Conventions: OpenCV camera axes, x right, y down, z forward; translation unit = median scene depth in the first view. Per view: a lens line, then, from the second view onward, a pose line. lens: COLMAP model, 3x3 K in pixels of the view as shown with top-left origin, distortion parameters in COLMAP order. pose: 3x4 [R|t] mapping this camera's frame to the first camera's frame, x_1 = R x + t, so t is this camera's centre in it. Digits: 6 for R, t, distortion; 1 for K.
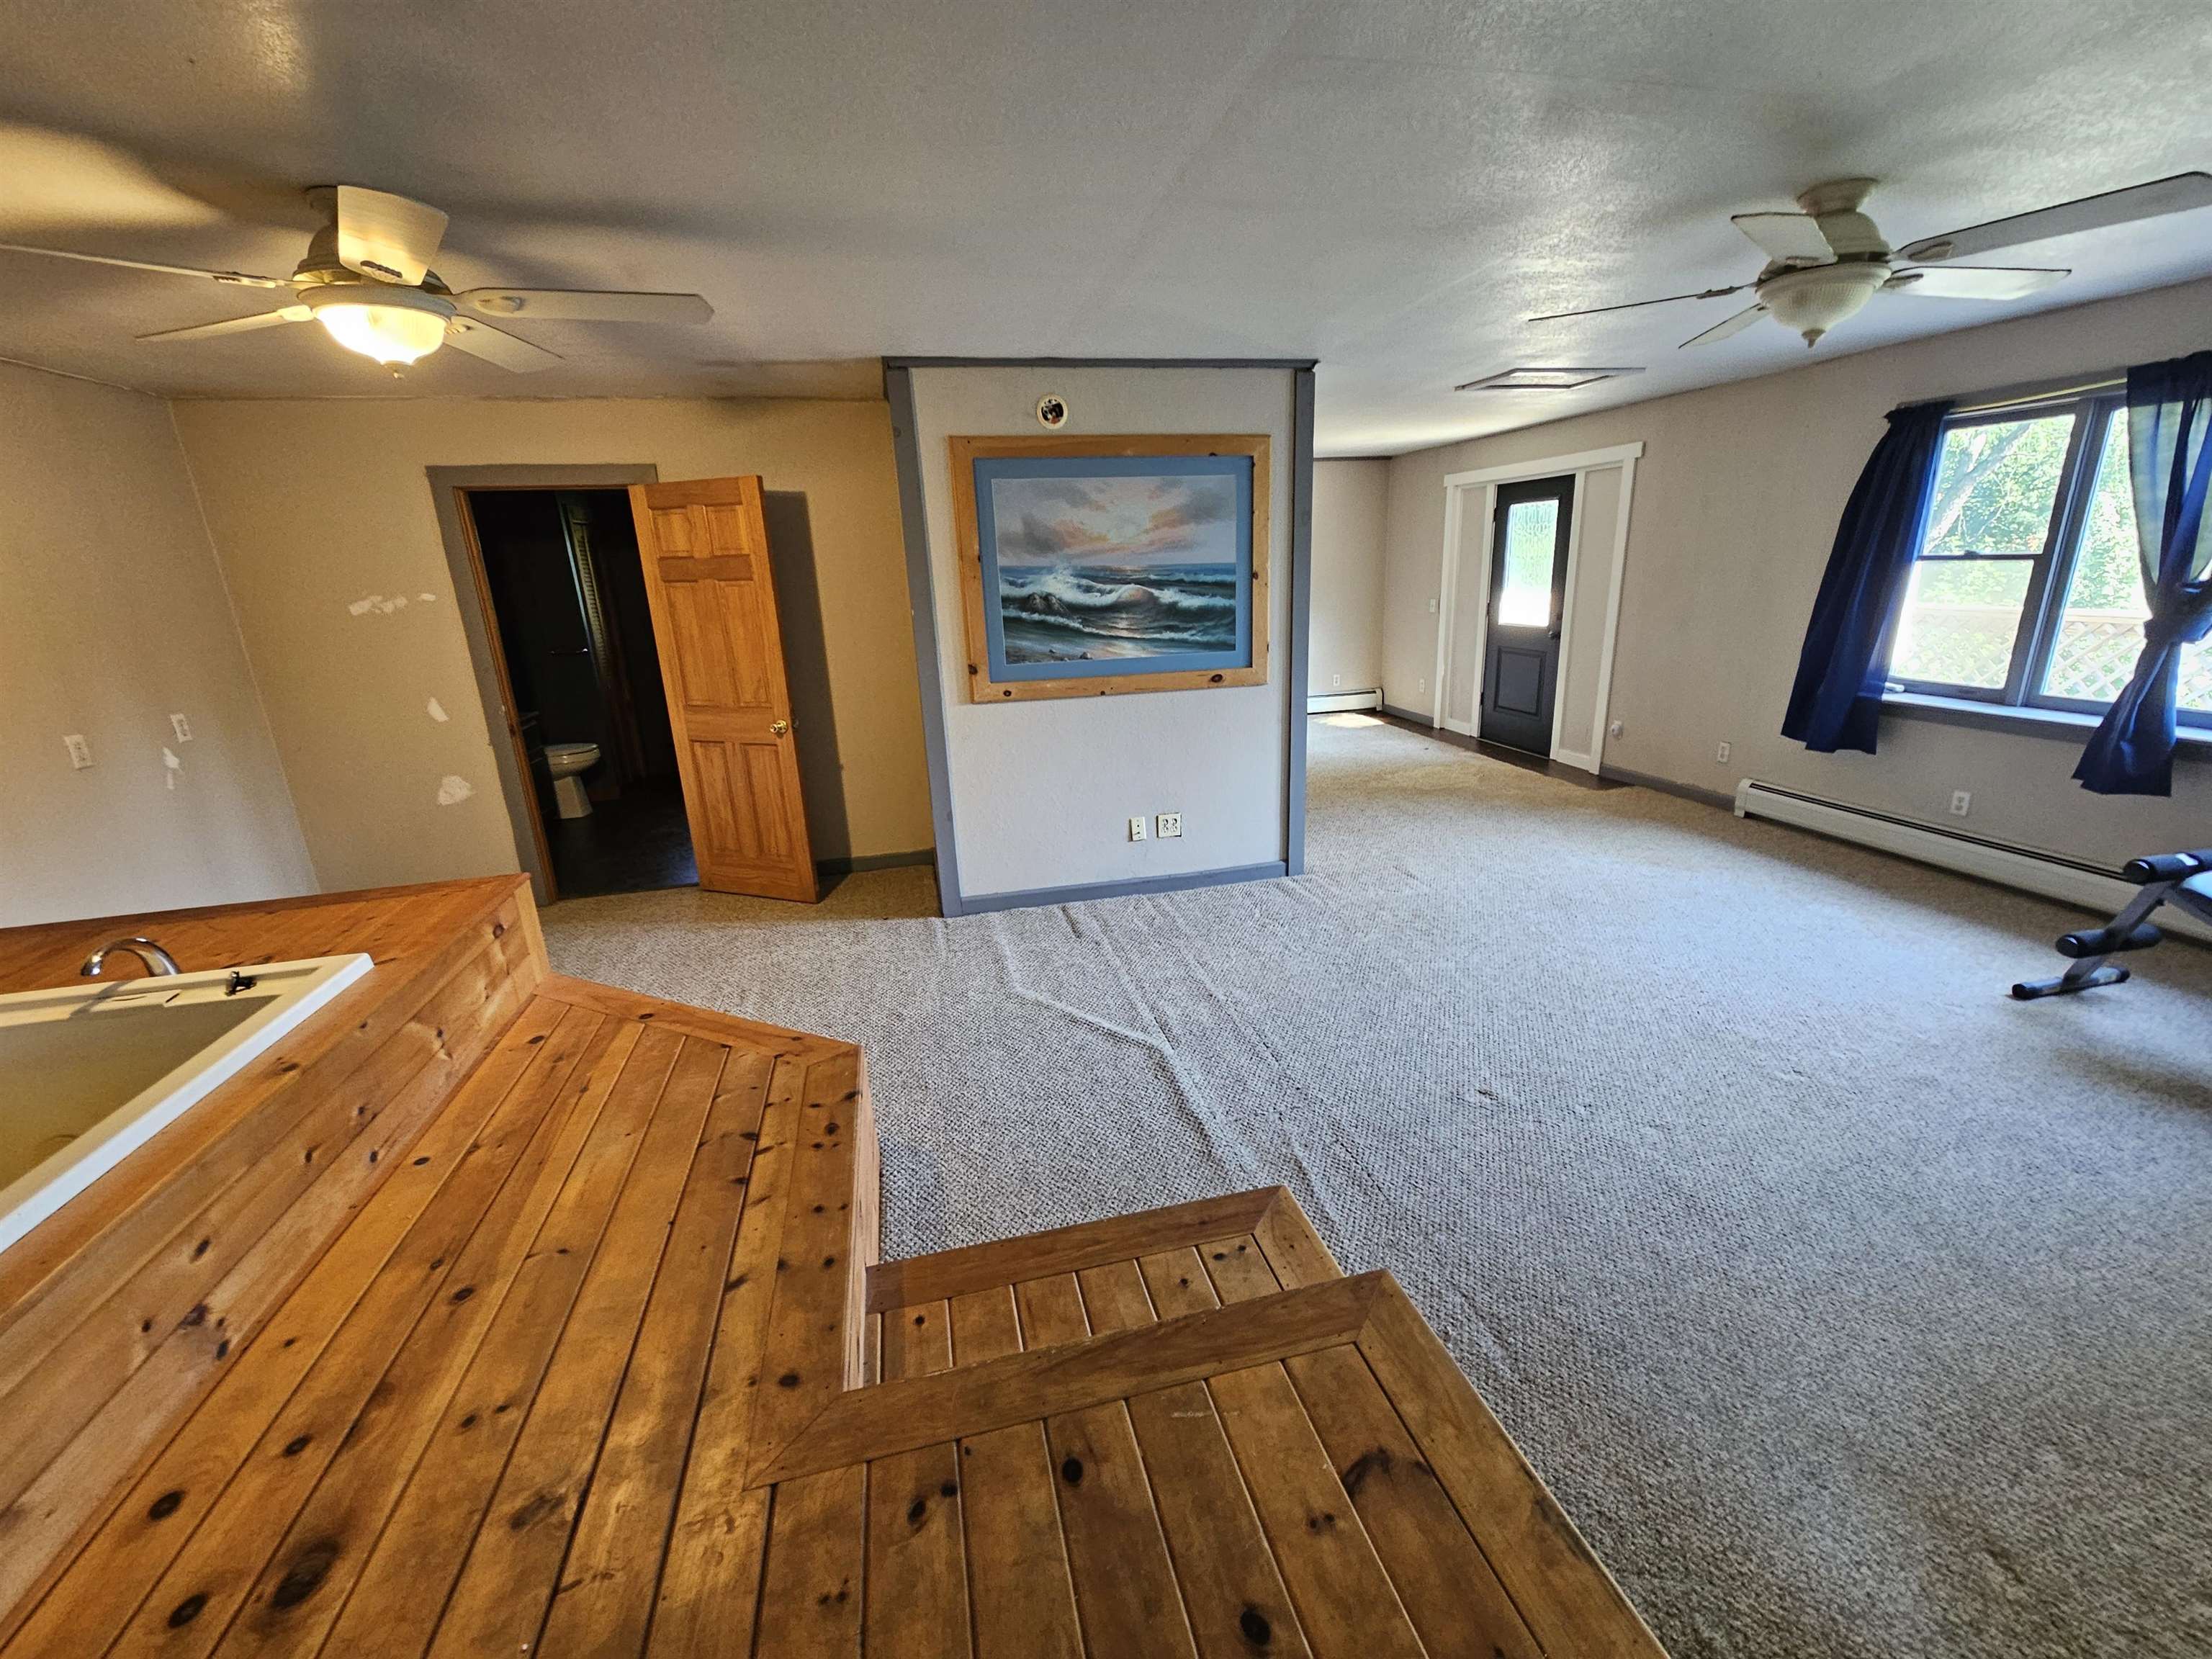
lens RADIAL K [[902.2, 0, 1118.1], [0, 902.2, 833.6], [0, 0, 1]] dist [0.003736, 0.001145]
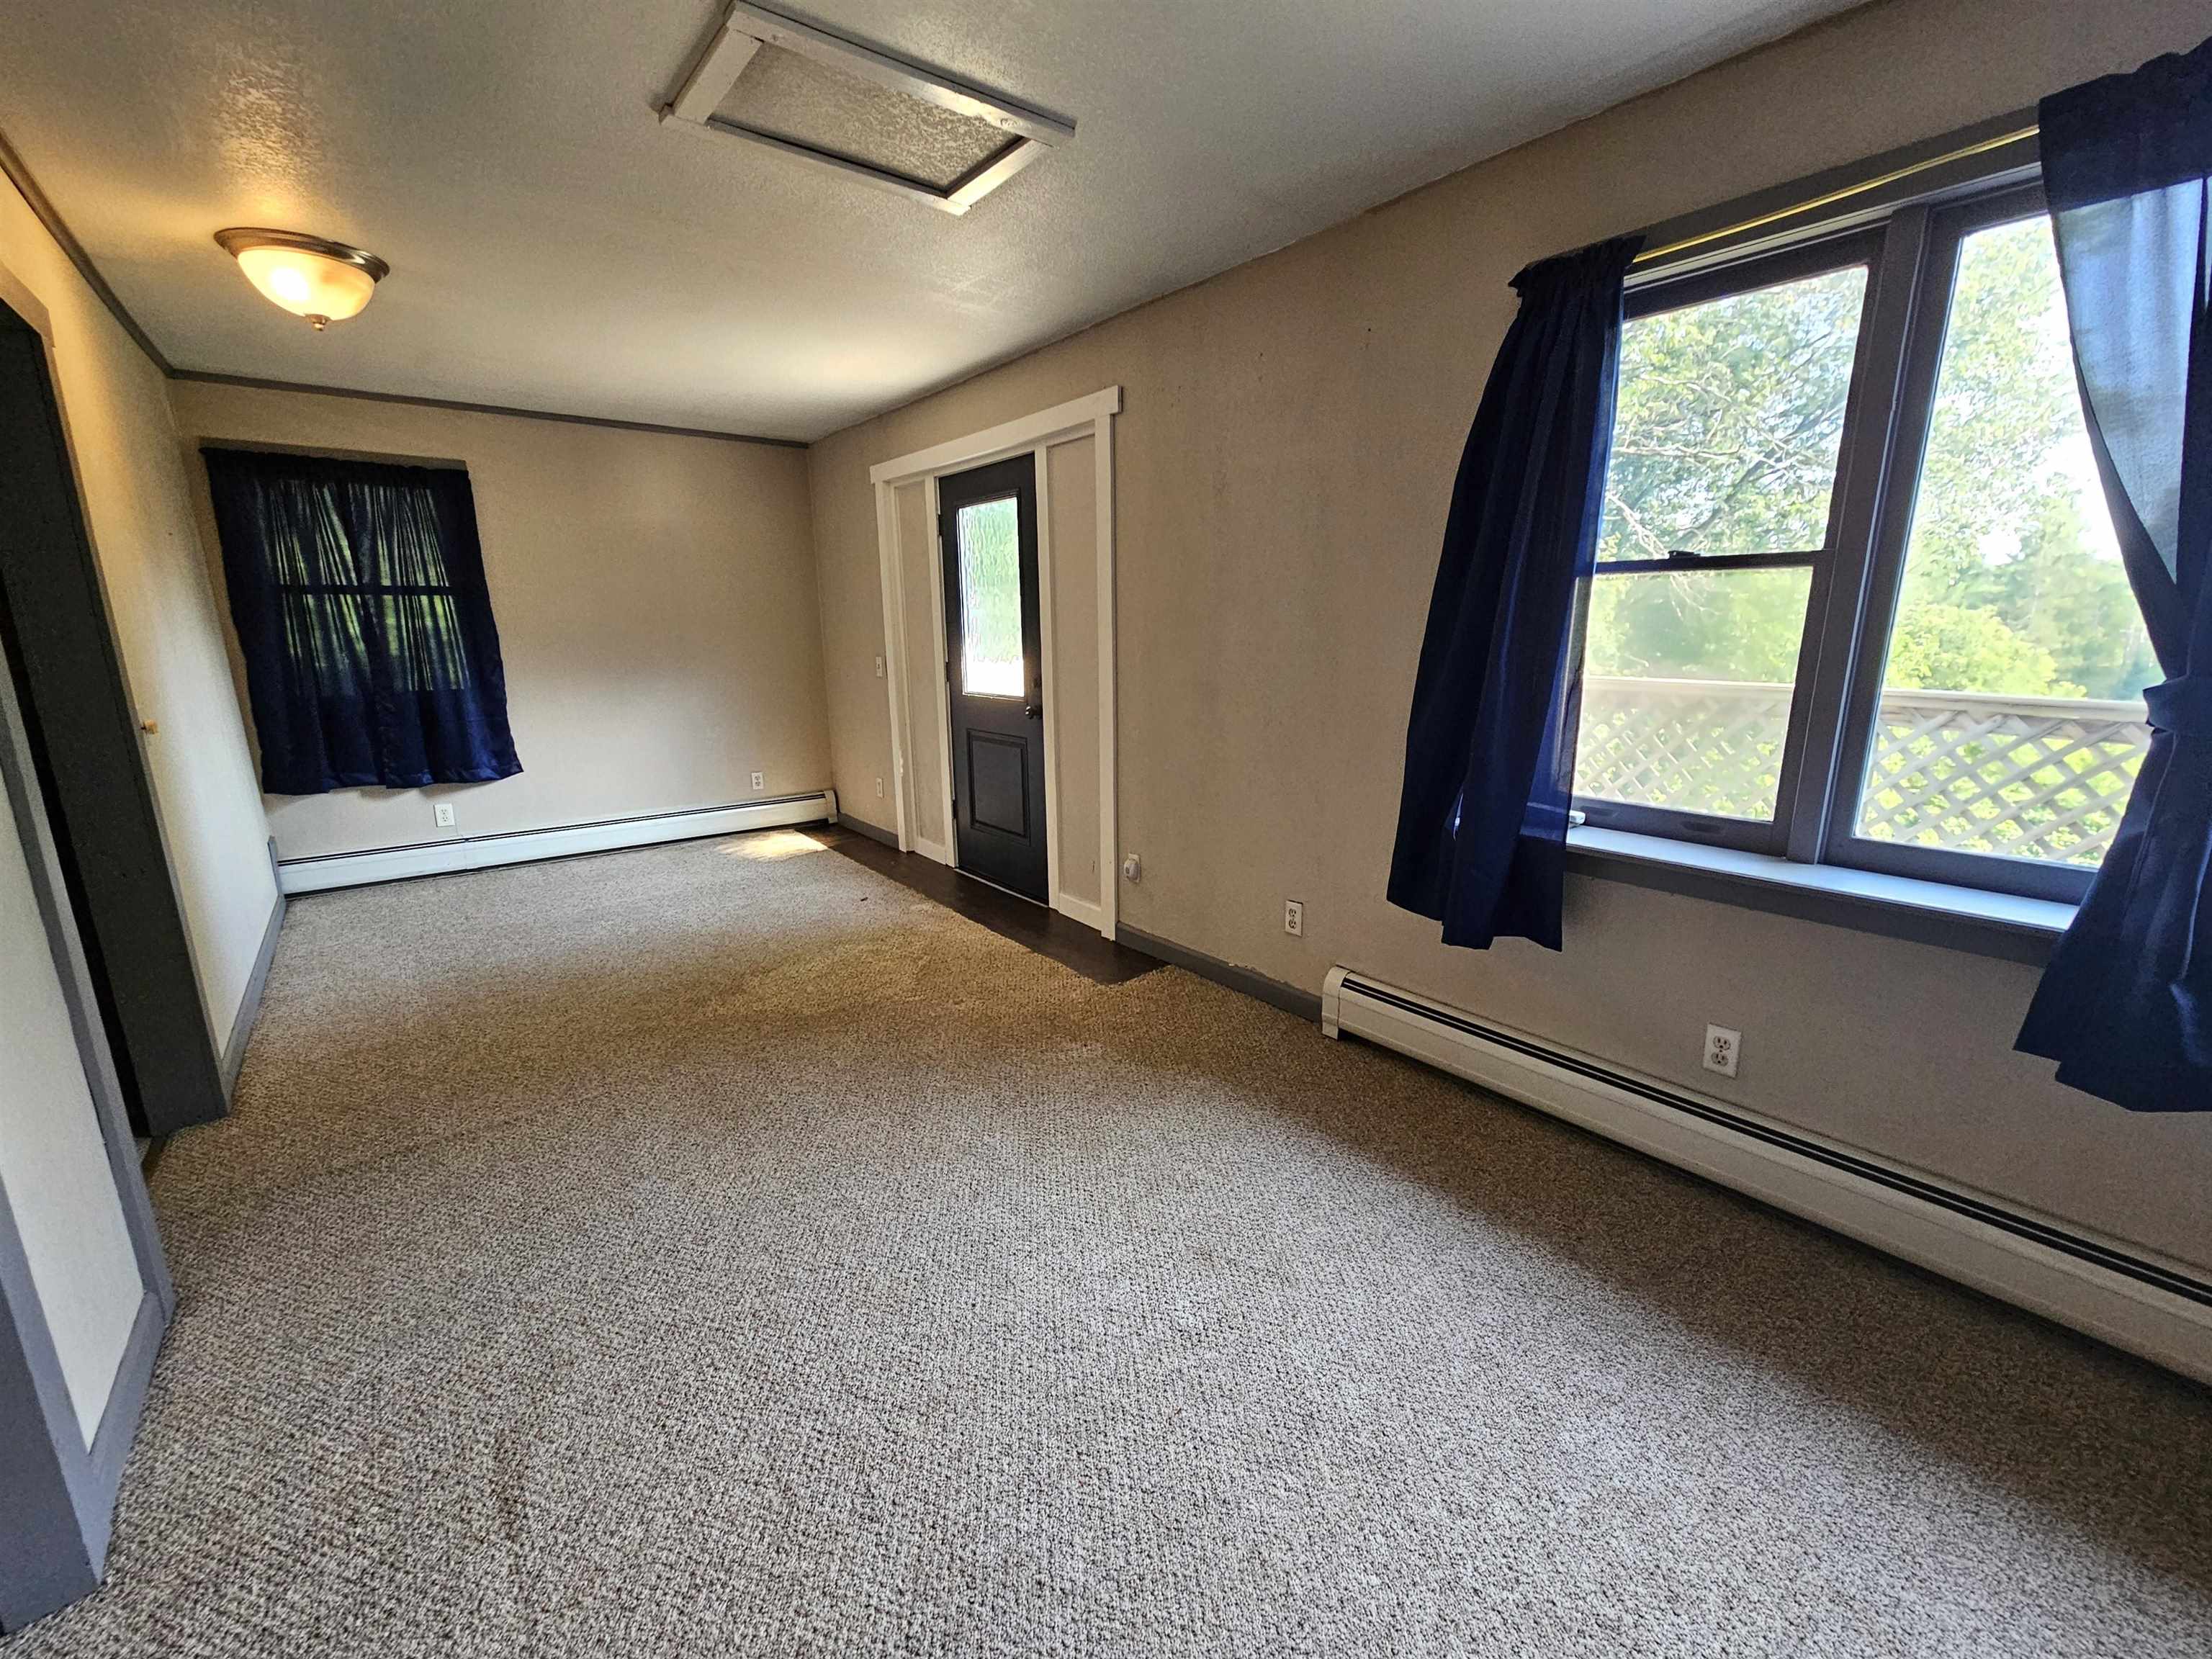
lens RADIAL K [[902.2, 0, 1104.8], [0, 902.2, 831.8], [0, 0, 1]] dist [0.003736, 0.001145]
pose [[0.910835, -0.061052, 0.408231, 0.343362], [0.092748, 0.993982, -0.058286, -0.124110], [-0.402216, 0.090951, 0.911016, 0.540840]]
